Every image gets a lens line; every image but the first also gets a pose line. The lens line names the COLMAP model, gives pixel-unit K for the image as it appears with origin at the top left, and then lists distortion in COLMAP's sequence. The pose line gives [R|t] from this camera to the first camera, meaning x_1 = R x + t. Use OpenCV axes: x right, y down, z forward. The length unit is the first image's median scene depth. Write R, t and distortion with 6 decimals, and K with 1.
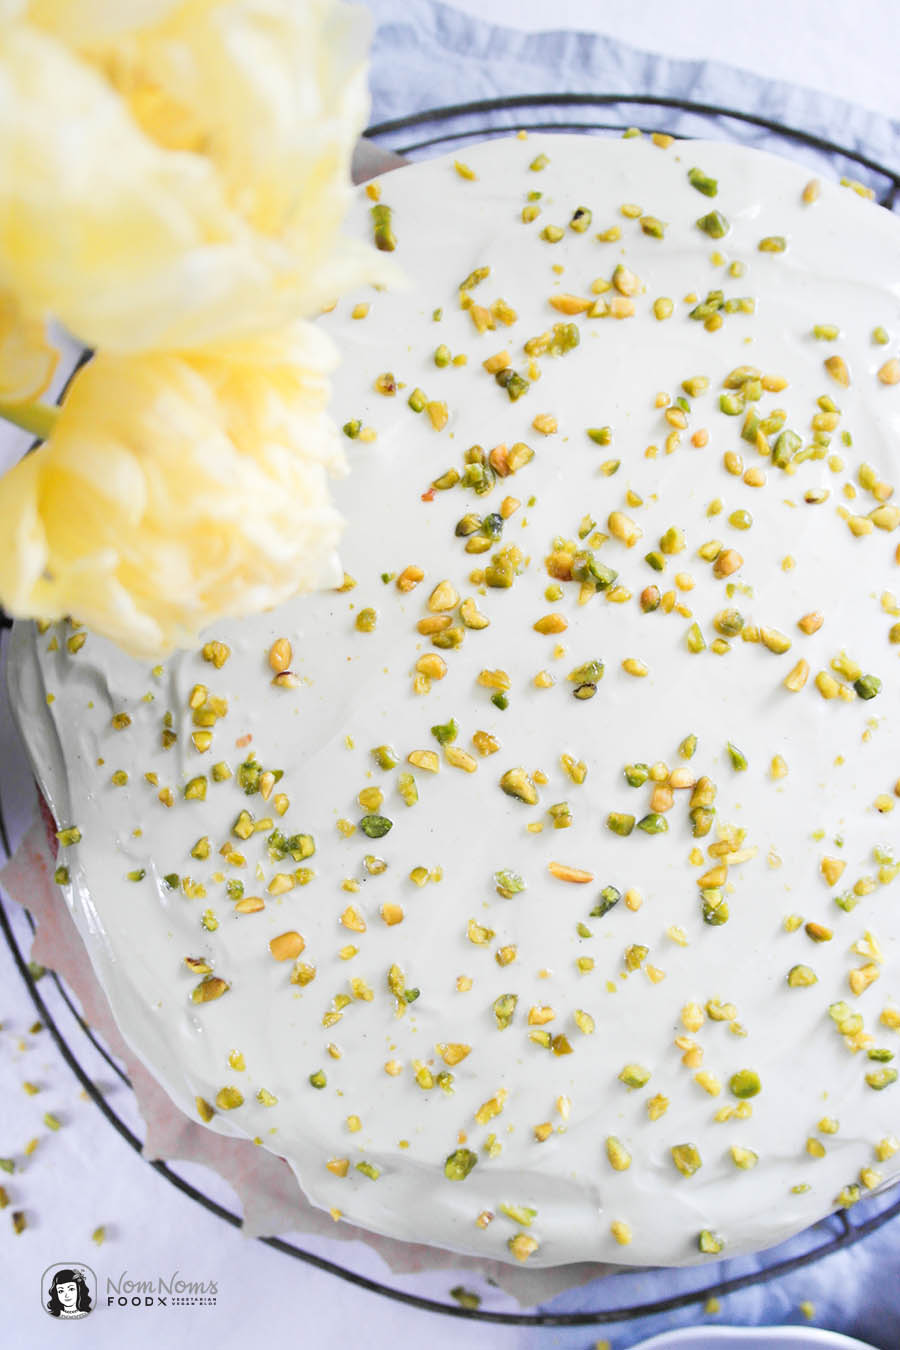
lens RADIAL K [[1148.2, 0, 450.0], [0, 1148.2, 675.0], [0, 0, 1]] dist [-0.033052, 0.000100]
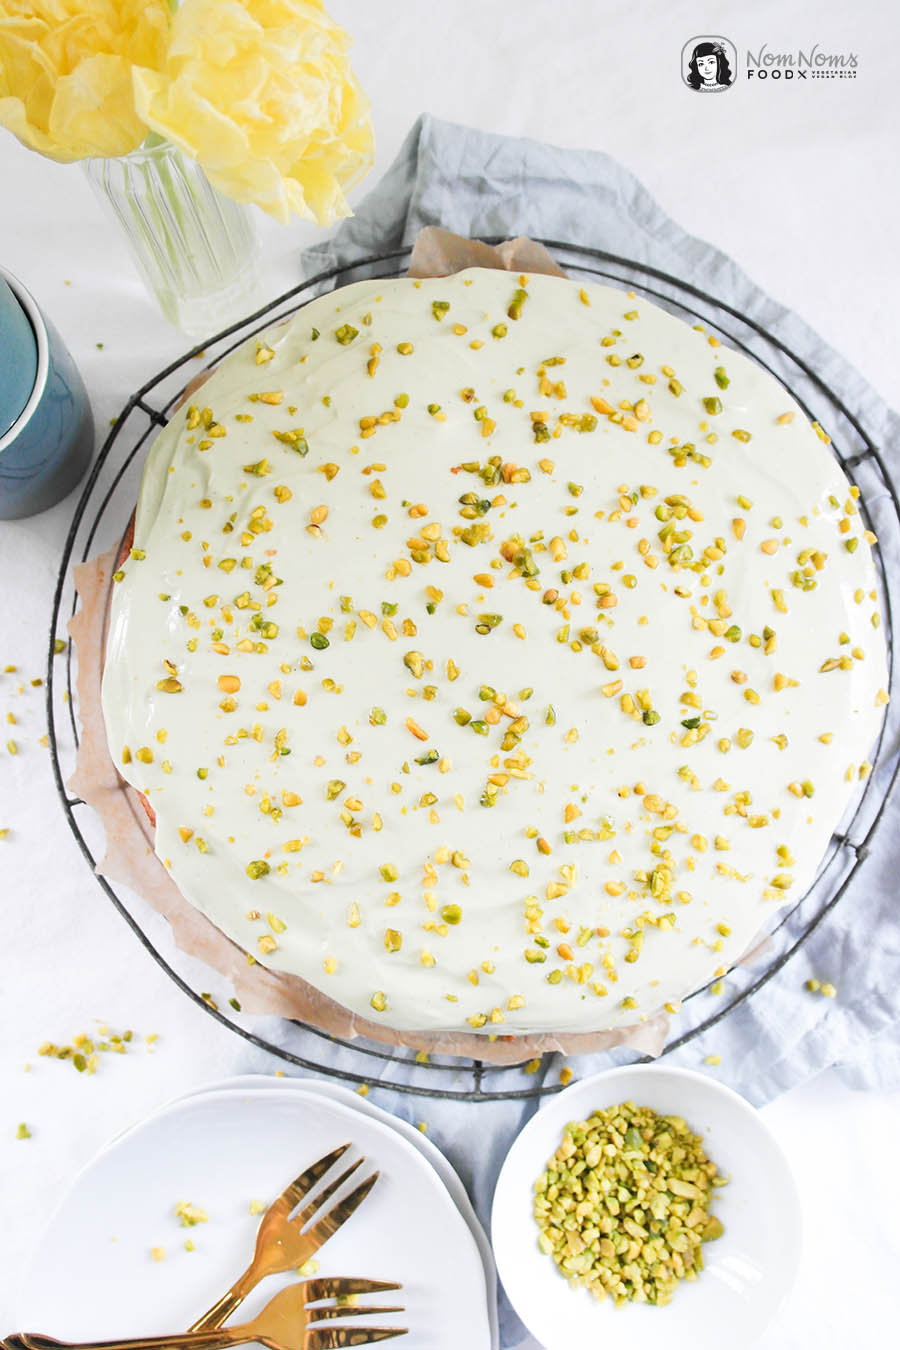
lens RADIAL K [[1148.2, 0, 450.0], [0, 1148.2, 675.0], [0, 0, 1]] dist [-0.033052, 0.000100]
pose [[0.877212, 0.478709, -0.036549, 0.159673], [-0.479991, 0.876103, -0.045292, 0.153443], [0.010339, 0.057274, 0.998305, -0.497830]]
